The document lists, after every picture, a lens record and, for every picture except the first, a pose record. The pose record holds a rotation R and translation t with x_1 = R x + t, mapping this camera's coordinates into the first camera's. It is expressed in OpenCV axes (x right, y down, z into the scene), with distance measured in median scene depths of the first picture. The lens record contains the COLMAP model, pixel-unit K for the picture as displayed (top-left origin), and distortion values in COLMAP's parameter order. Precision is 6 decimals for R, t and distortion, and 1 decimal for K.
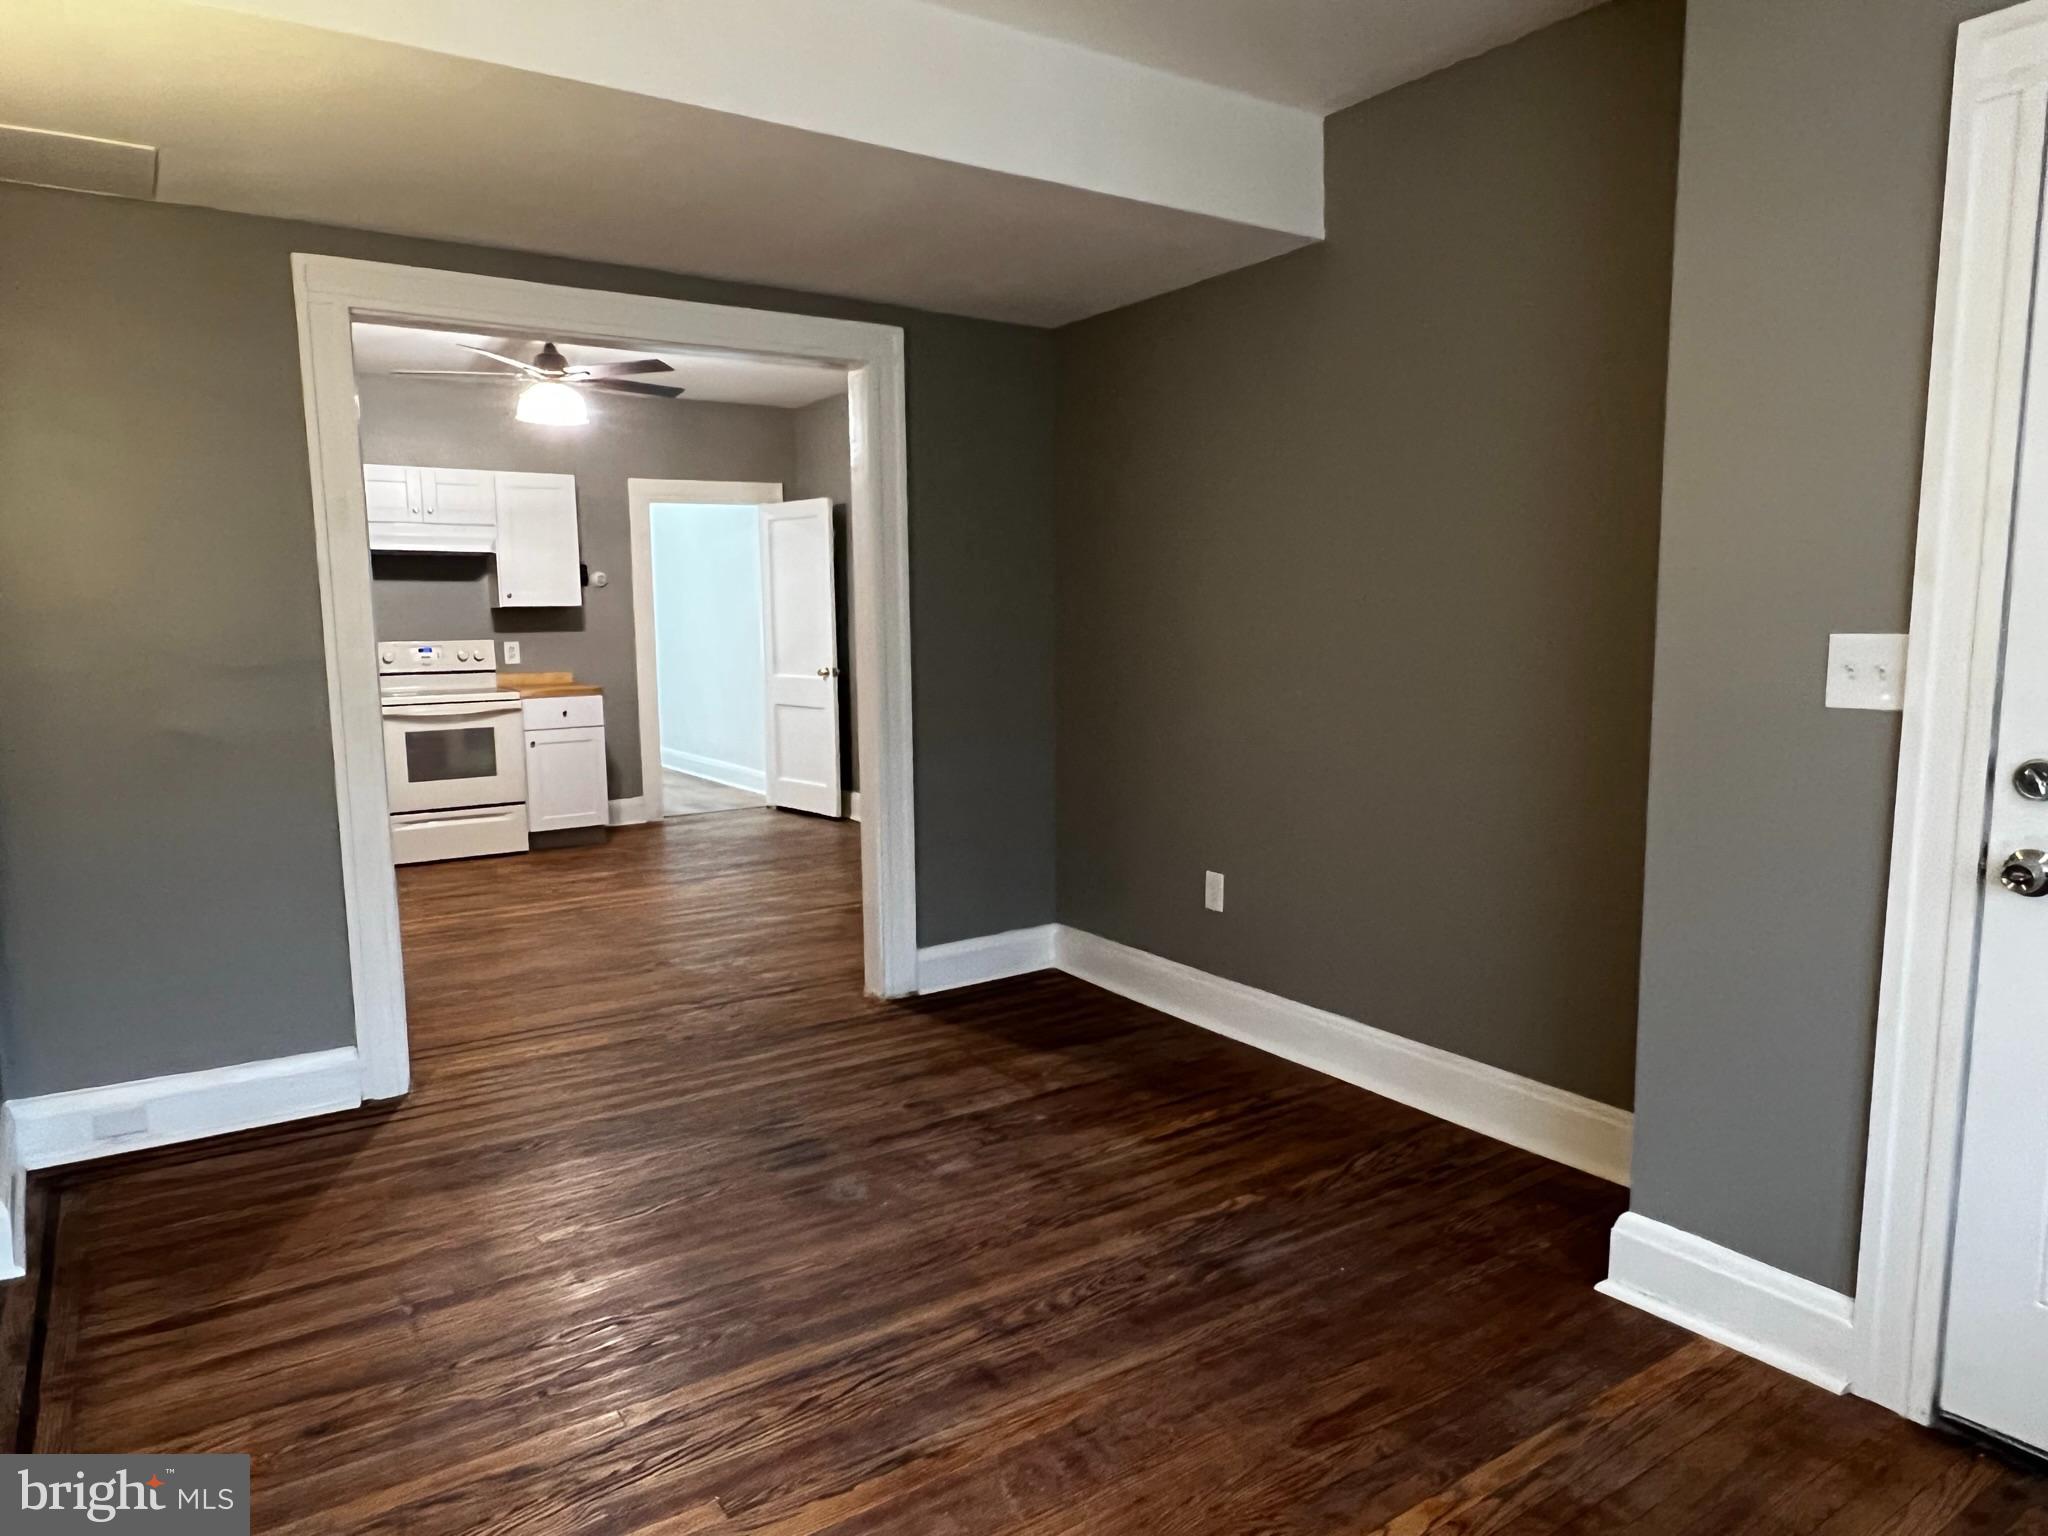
lens RADIAL K [[1303.0, 0, 1008.2], [0, 1303.0, 768.7], [0, 0, 1]] dist [0.004969, -0.015412]
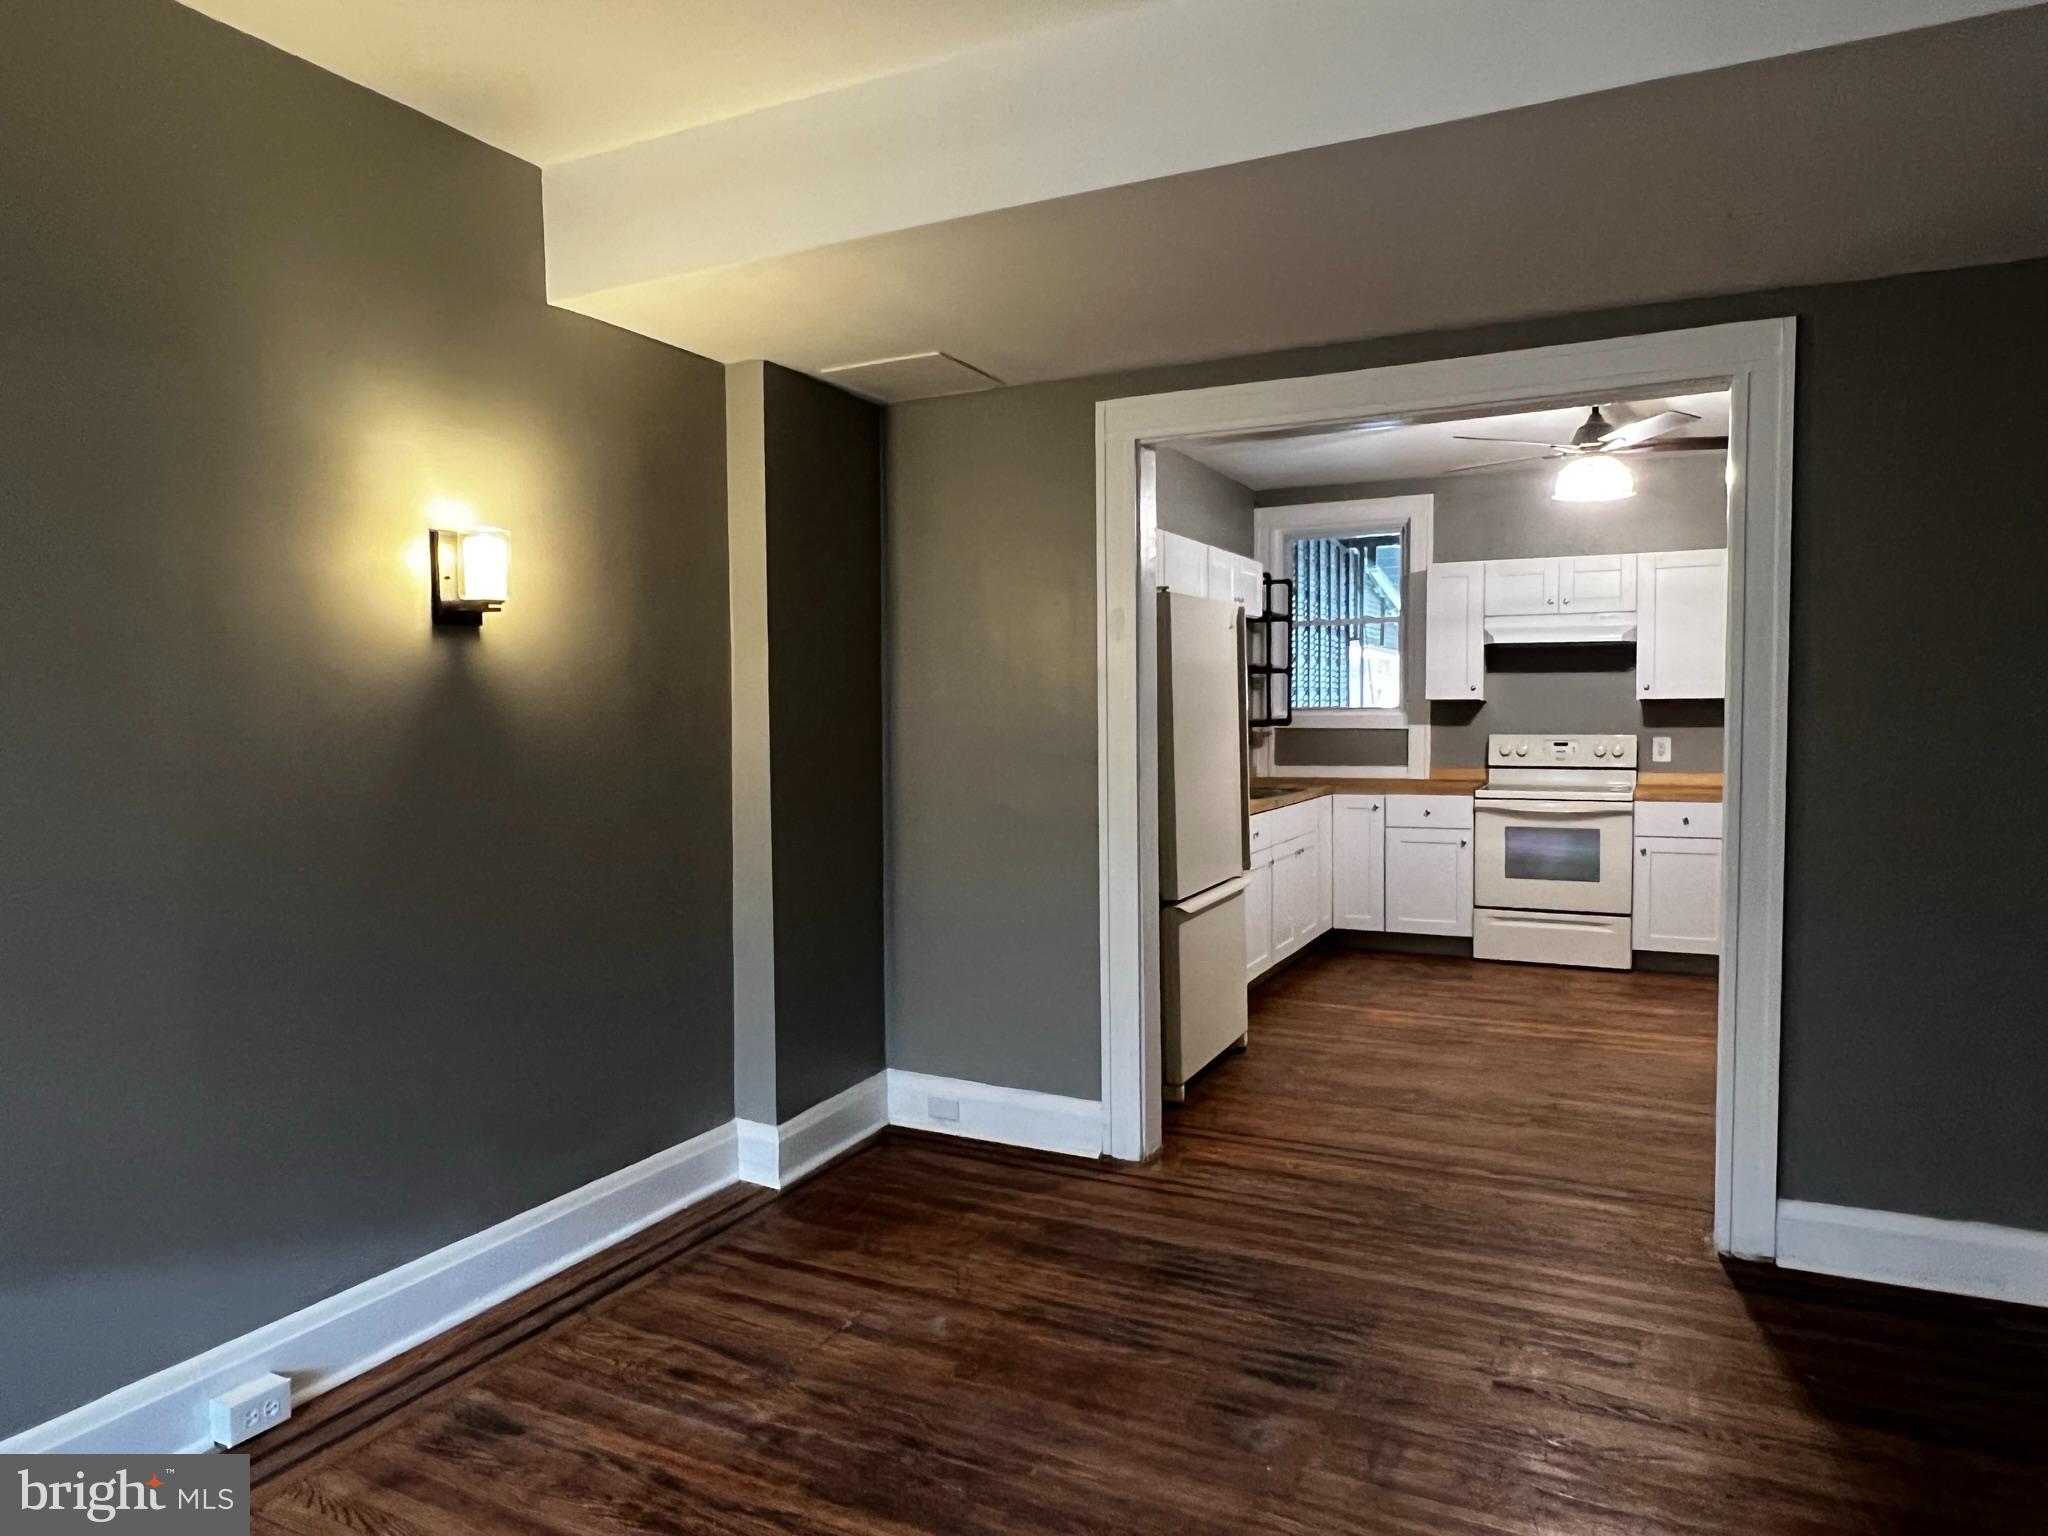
lens RADIAL K [[1303.0, 0, 1008.2], [0, 1303.0, 768.7], [0, 0, 1]] dist [0.004969, -0.015412]
pose [[0.491765, 0.046908, -0.869464, 0.324759], [-0.103640, 0.994603, -0.004959, -0.043277], [0.864538, 0.092549, 0.493972, 0.290381]]
